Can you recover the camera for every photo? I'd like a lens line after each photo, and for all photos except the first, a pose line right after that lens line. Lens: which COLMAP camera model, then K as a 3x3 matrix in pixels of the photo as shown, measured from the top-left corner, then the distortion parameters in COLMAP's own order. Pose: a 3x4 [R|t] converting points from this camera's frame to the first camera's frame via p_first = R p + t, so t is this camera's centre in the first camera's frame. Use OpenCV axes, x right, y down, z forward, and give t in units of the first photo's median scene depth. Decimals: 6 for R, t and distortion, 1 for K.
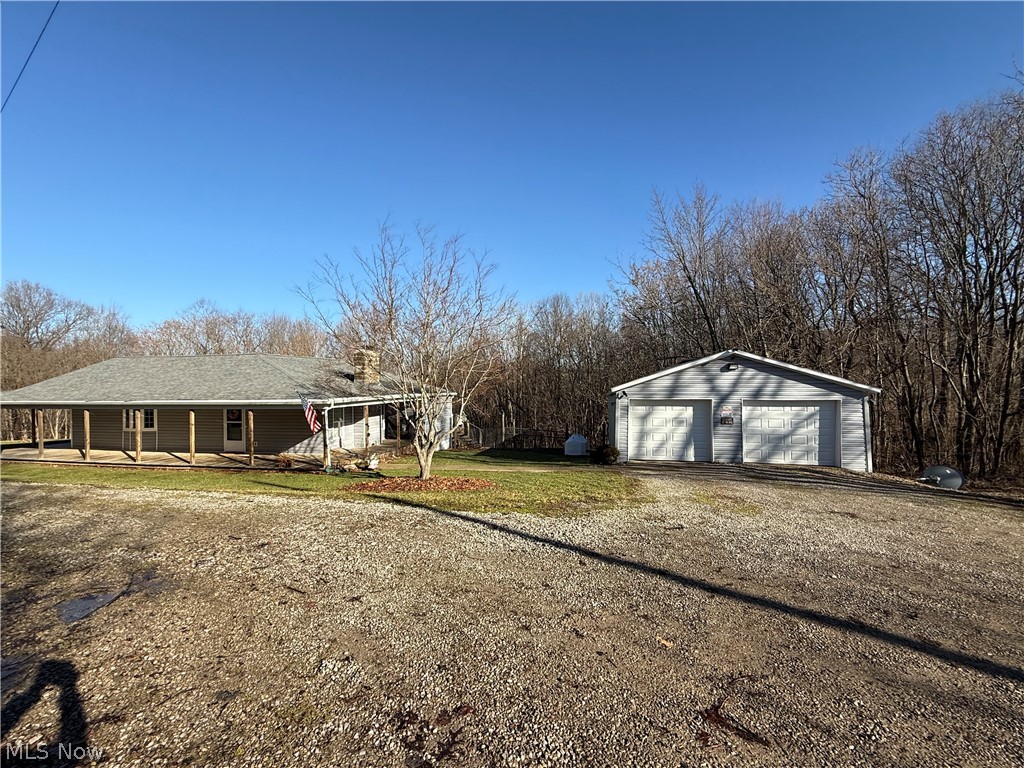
lens RADIAL K [[414.0, 0, 511.5], [0, 414.0, 384.9], [0, 0, 1]] dist [0.000766, -0.000362]
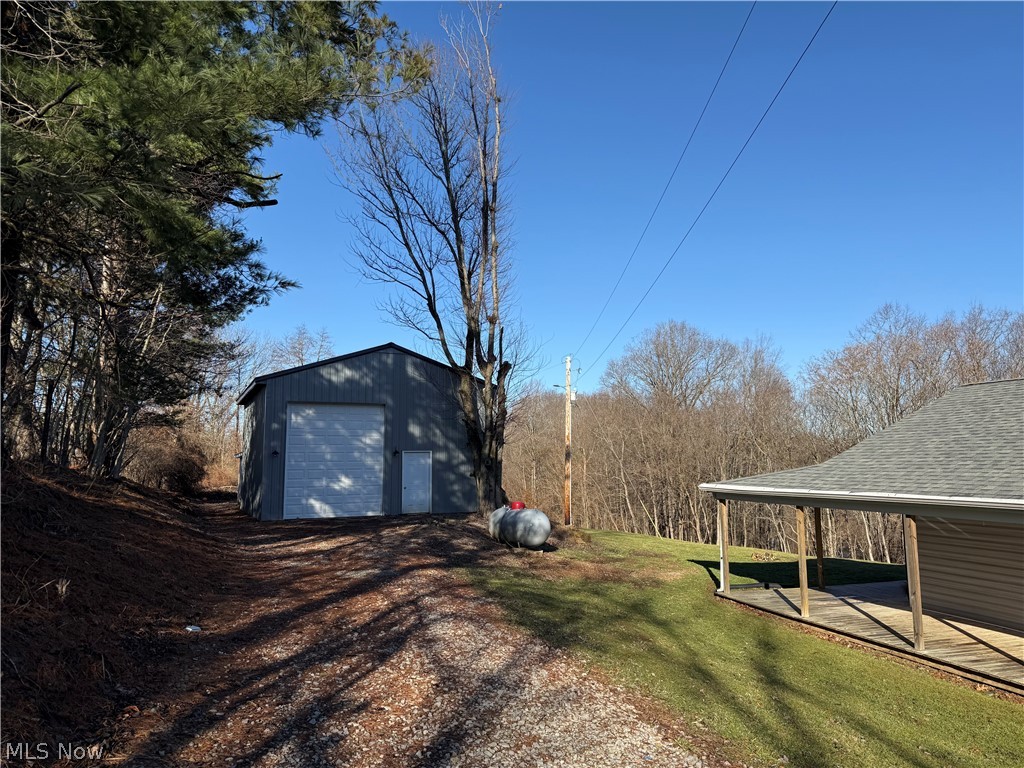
lens RADIAL K [[709.3, 0, 519.4], [0, 709.3, 388.2], [0, 0, 1]] dist [0.027782, -0.034499]
pose [[0.510709, -0.084434, -0.855598, -1.198785], [0.000462, 0.995193, -0.097934, 0.008665], [0.859753, 0.049621, 0.508293, 0.558572]]
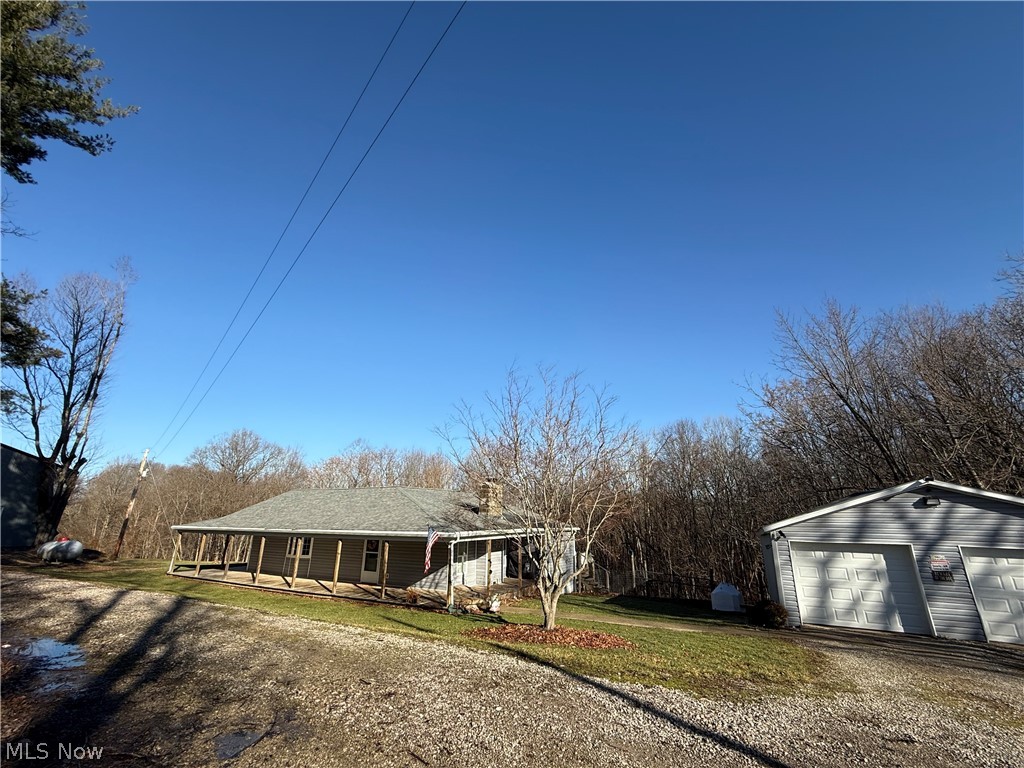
lens RADIAL K [[414.0, 0, 512.7], [0, 414.0, 385.4], [0, 0, 1]] dist [0.000766, -0.000362]
pose [[0.961004, -0.070337, -0.267439, -0.005305], [-0.014372, 0.953101, -0.302311, -0.004896], [0.276160, 0.294366, 0.914923, -0.006926]]
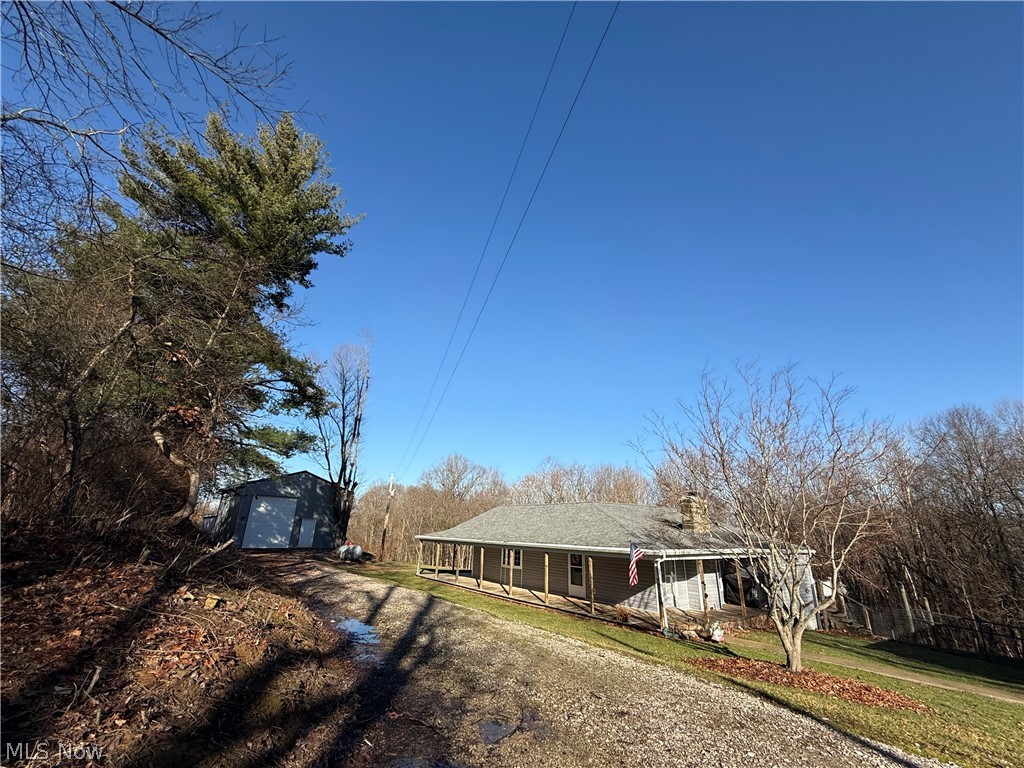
lens RADIAL K [[414.0, 0, 513.7], [0, 414.0, 385.1], [0, 0, 1]] dist [0.000766, -0.000362]
pose [[0.753126, -0.190175, -0.629789, -0.015494], [-0.033099, 0.945141, -0.324981, -0.004436], [0.657043, 0.265597, 0.705516, -0.016715]]
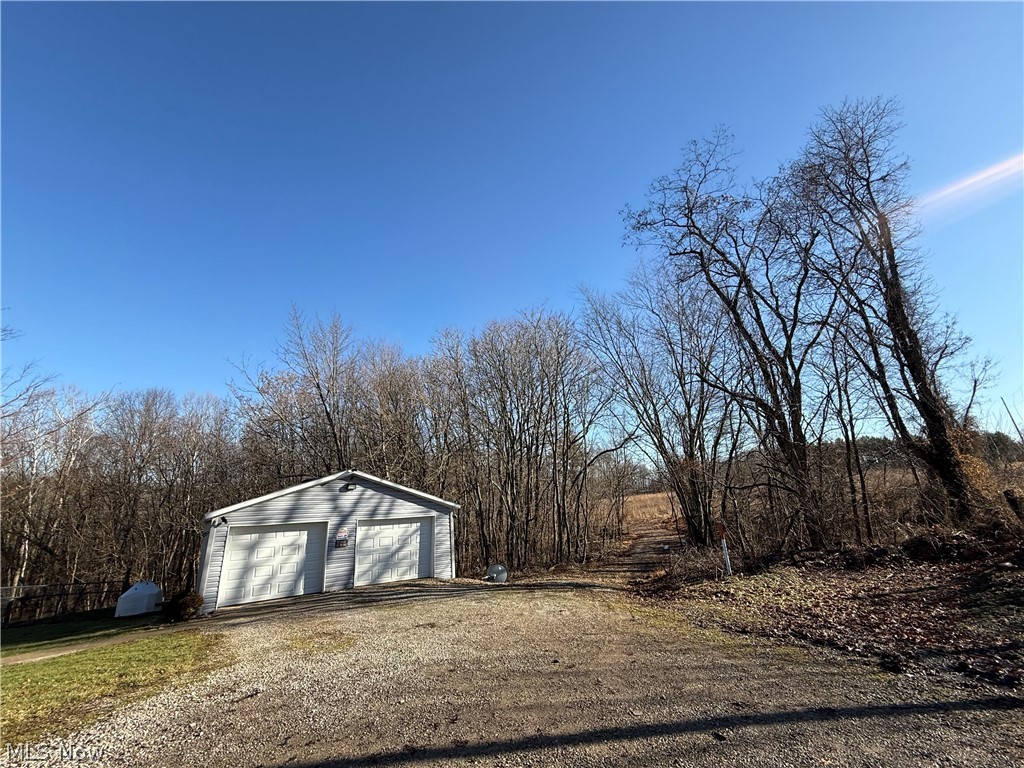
lens RADIAL K [[414.0, 0, 510.6], [0, 414.0, 384.8], [0, 0, 1]] dist [0.000766, -0.000362]
pose [[0.678759, 0.178375, 0.712369, 0.028420], [0.026439, 0.963487, -0.266445, -0.004060], [-0.733885, 0.199686, 0.649259, -0.006771]]
